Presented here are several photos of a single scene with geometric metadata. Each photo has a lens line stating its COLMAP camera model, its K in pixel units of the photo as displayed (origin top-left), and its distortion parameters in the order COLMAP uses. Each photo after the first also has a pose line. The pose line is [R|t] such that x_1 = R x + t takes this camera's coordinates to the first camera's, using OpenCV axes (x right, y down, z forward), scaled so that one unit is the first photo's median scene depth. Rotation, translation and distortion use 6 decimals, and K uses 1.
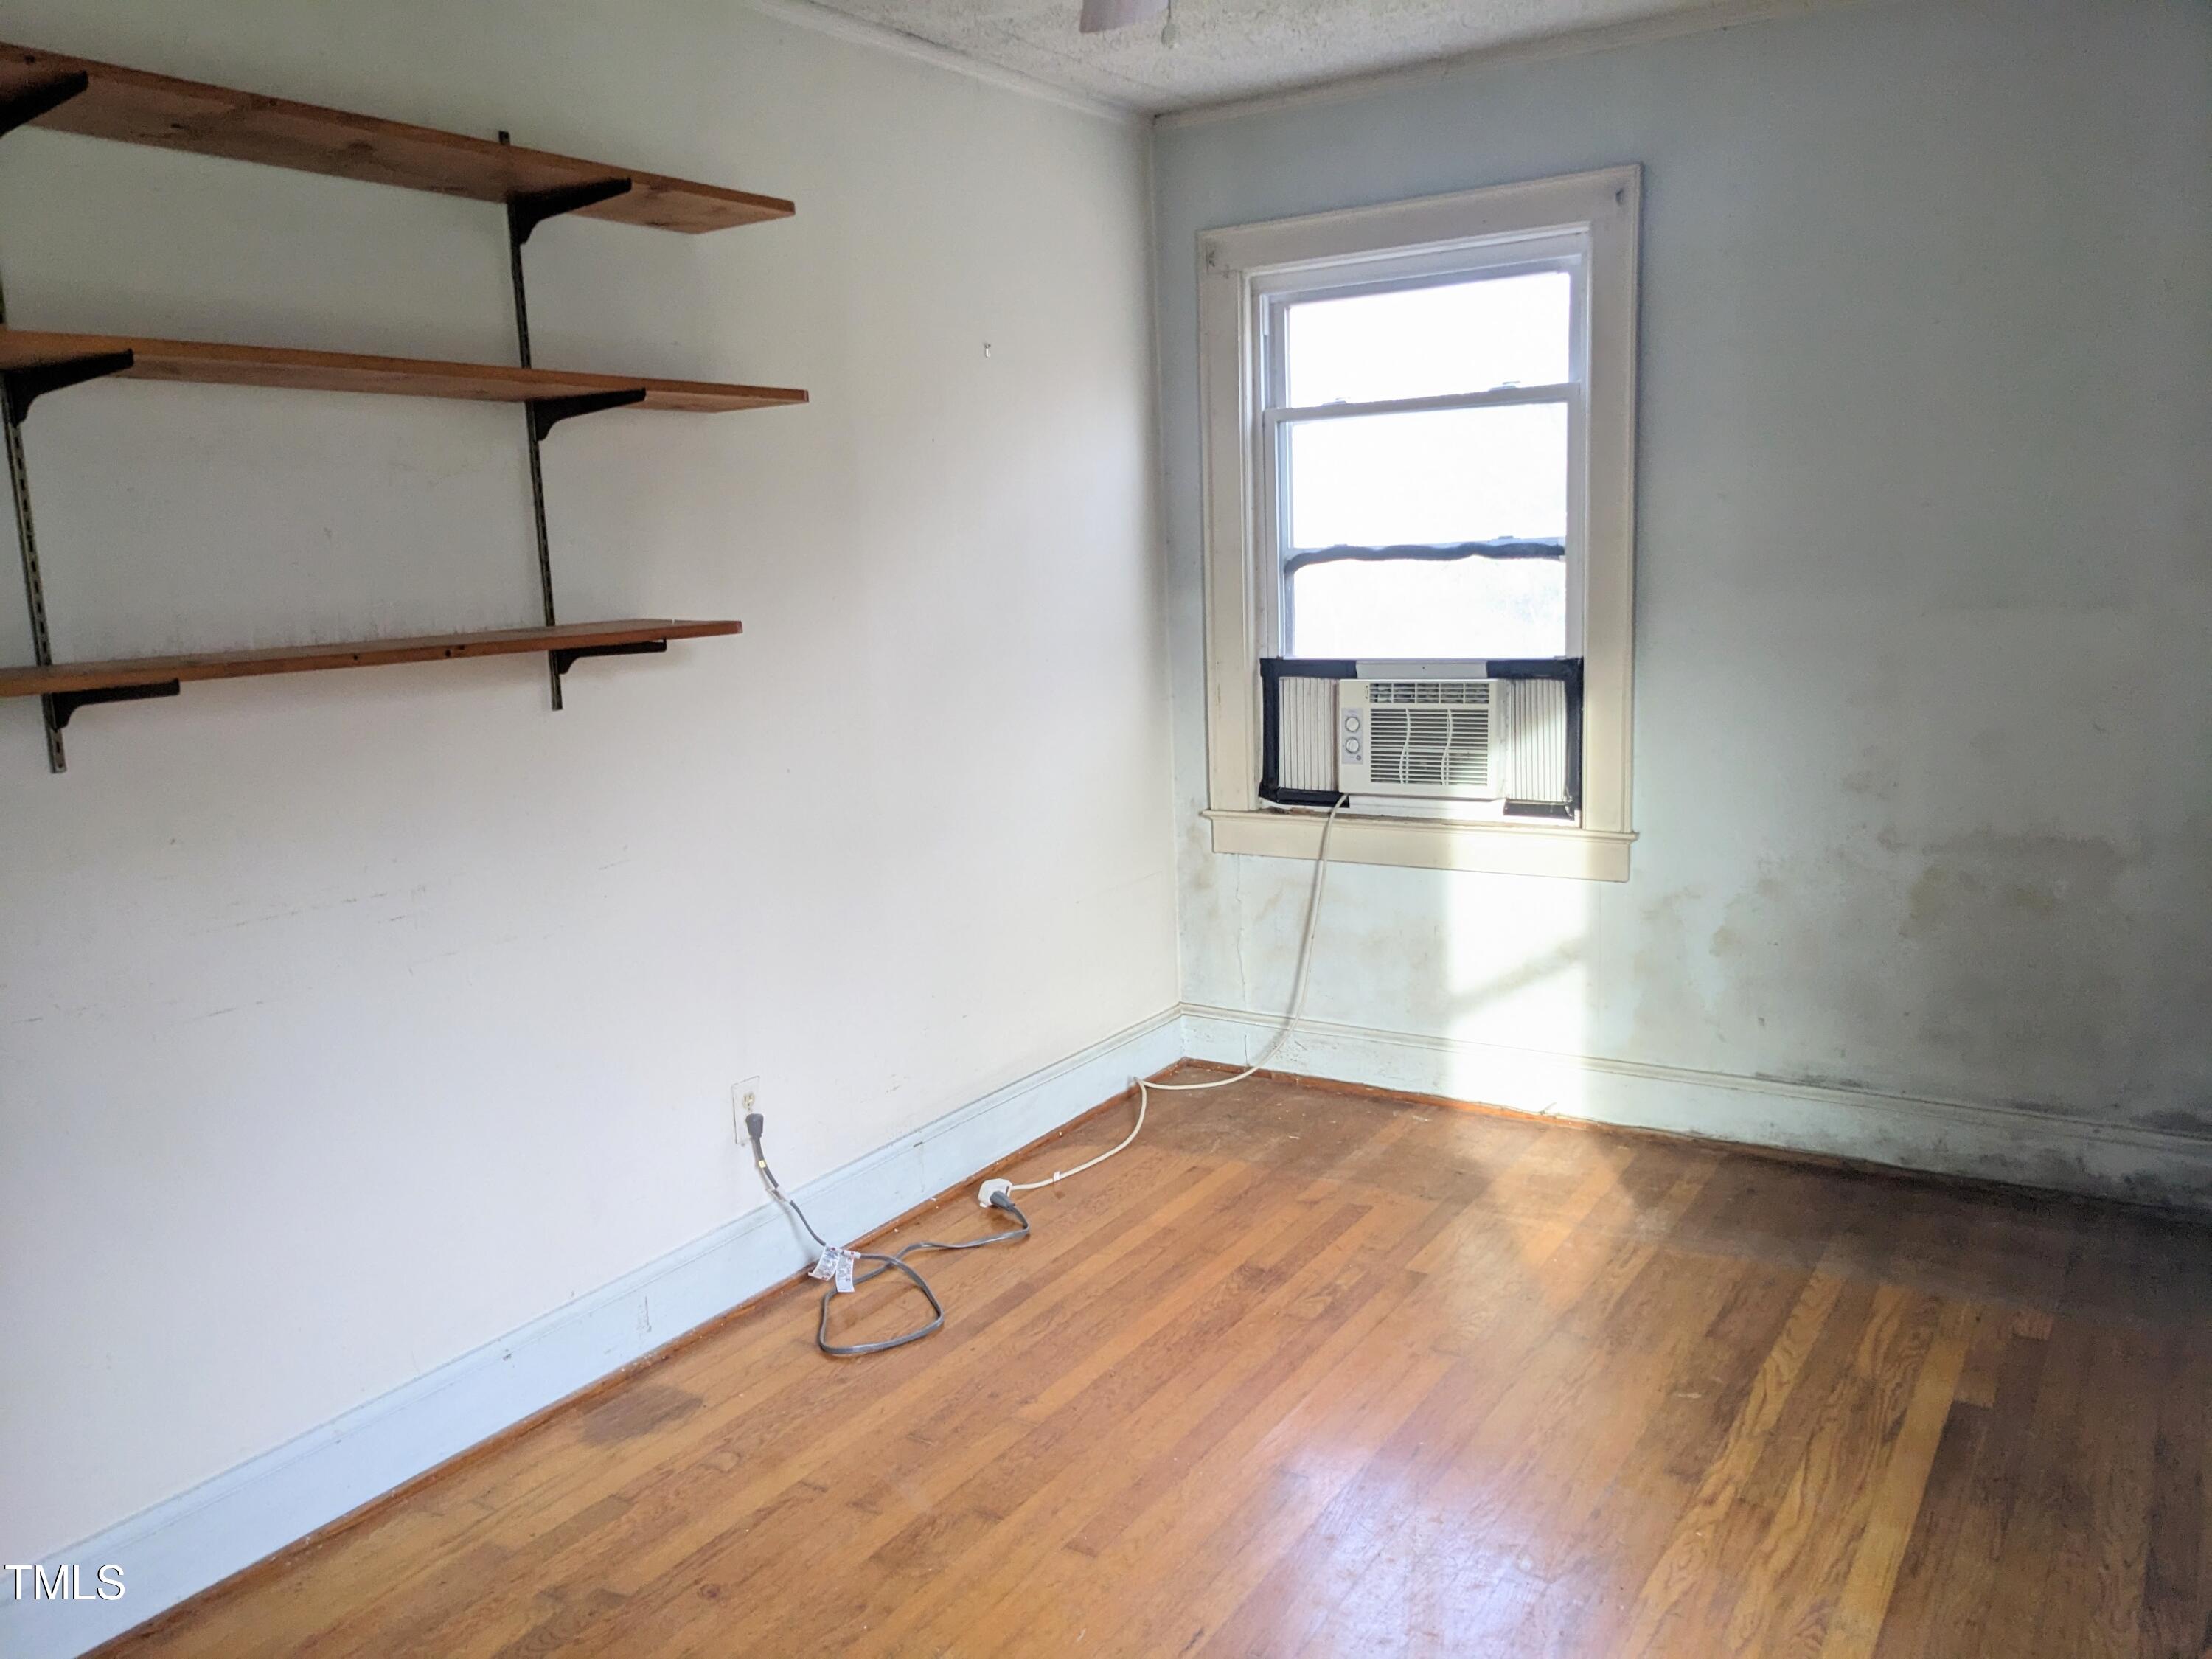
lens RADIAL K [[1728.3, 0, 1106.0], [0, 1728.3, 829.5], [0, 0, 1]] dist [0.002558, -0.005733]
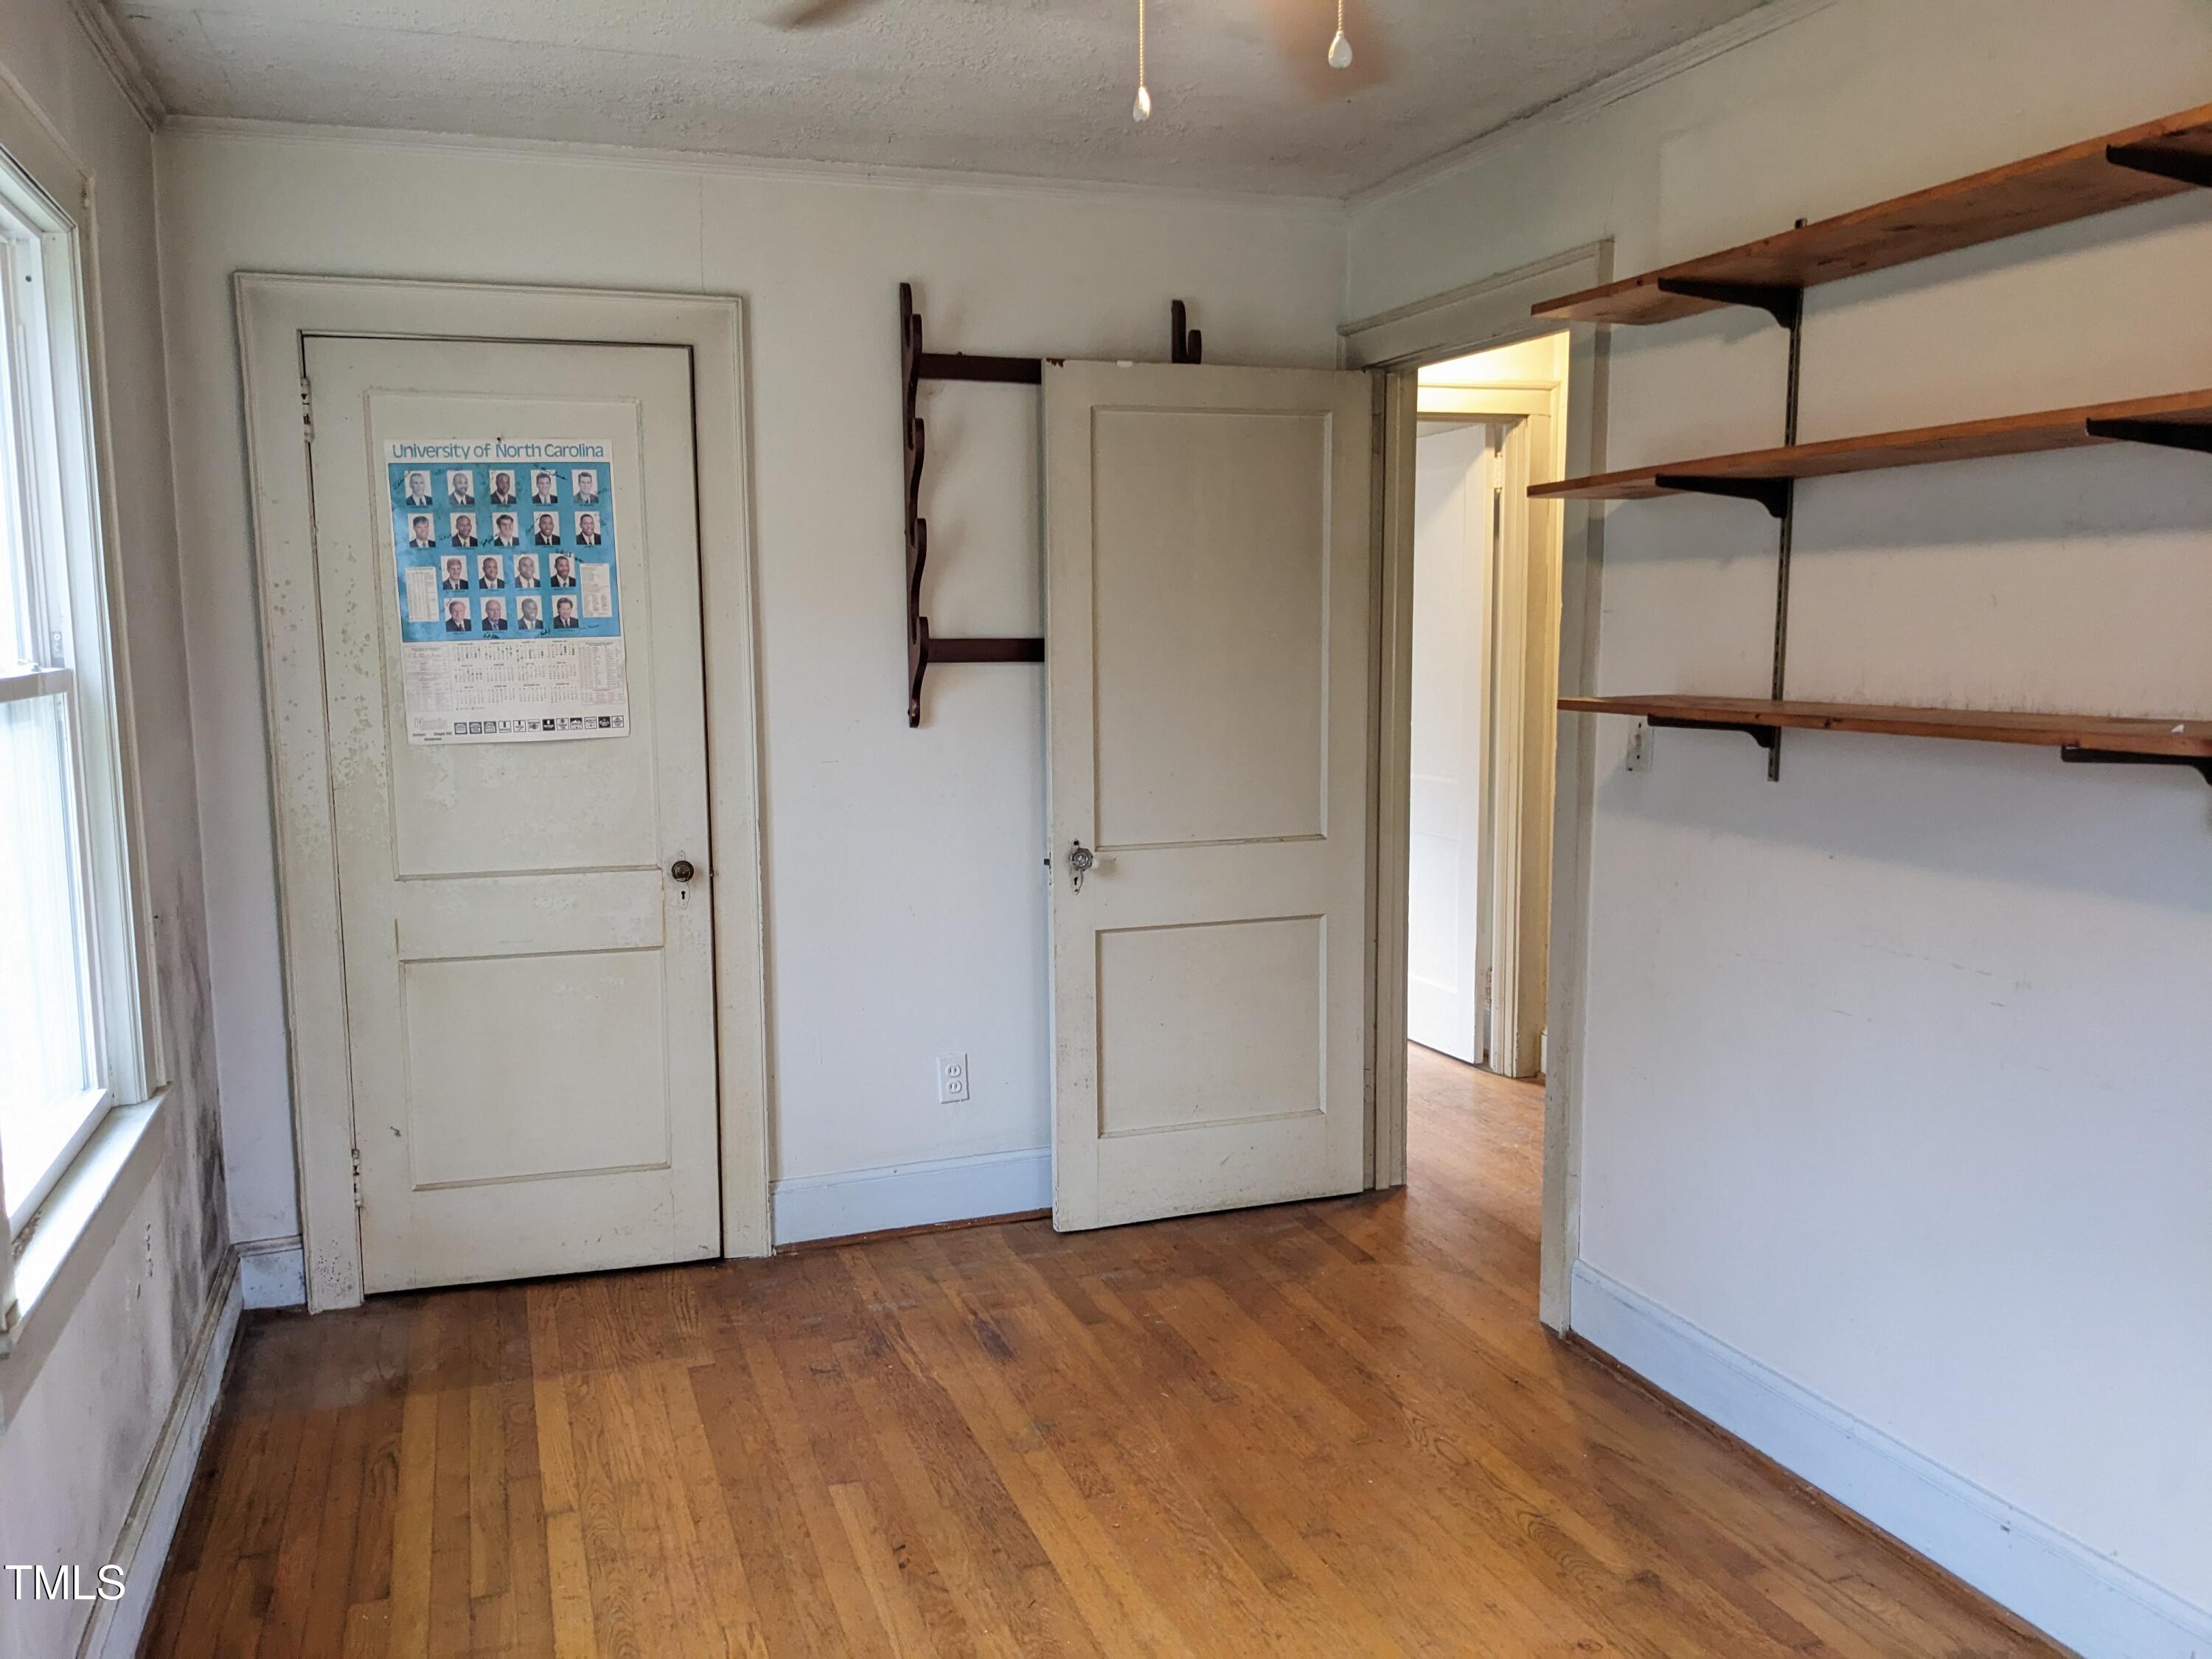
lens RADIAL K [[1728.3, 0, 1106.0], [0, 1728.3, 829.5], [0, 0, 1]] dist [0.002558, -0.005733]
pose [[-0.600606, 0.119468, -0.790569, 0.709833], [-0.125337, 0.962481, 0.240667, -0.235719], [0.789660, 0.243634, -0.563098, 1.264794]]
